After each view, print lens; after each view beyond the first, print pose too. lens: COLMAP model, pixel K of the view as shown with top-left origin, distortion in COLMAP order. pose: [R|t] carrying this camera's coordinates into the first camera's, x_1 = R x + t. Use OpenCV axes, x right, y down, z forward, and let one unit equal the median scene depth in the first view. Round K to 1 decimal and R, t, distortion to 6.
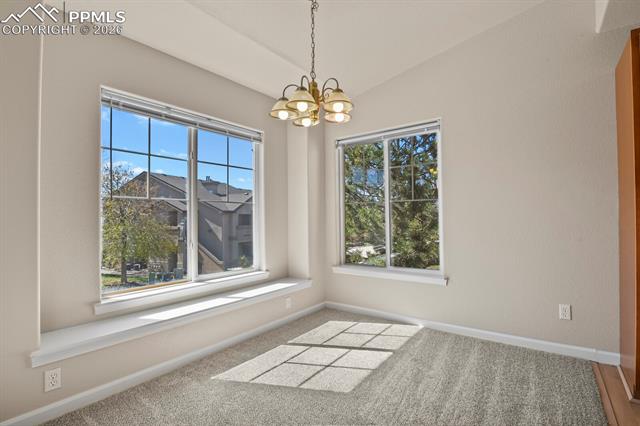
lens RADIAL K [[313.2, 0, 320.0], [0, 313.2, 213.0], [0, 0, 1]] dist [0.000670, -0.009476]
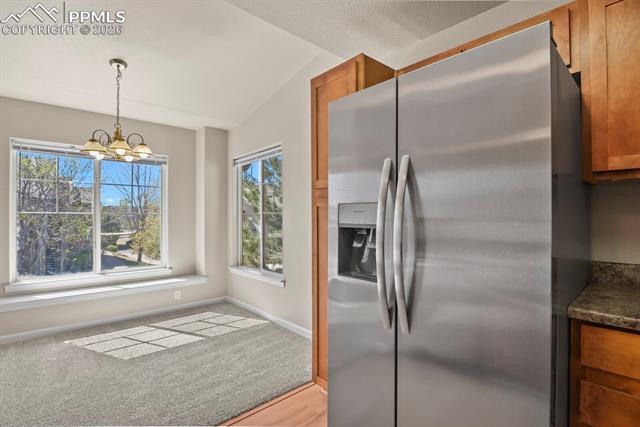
lens RADIAL K [[313.2, 0, 320.0], [0, 313.2, 213.5], [0, 0, 1]] dist [0.000670, -0.009476]
pose [[0.979468, 0.005438, -0.201526, 0.792997], [-0.003971, 0.999963, 0.007686, -0.052733], [0.201560, -0.006728, 0.979453, -0.109352]]
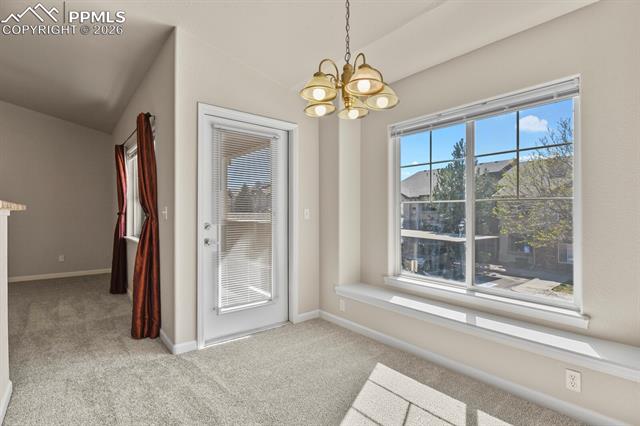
lens RADIAL K [[313.2, 0, 320.0], [0, 313.2, 213.0], [0, 0, 1]] dist [0.000670, -0.009476]
pose [[-0.244039, -0.001399, -0.969764, 0.594915], [0.003630, 0.999991, -0.002357, -0.003318], [0.969759, -0.004096, -0.244032, 0.809526]]
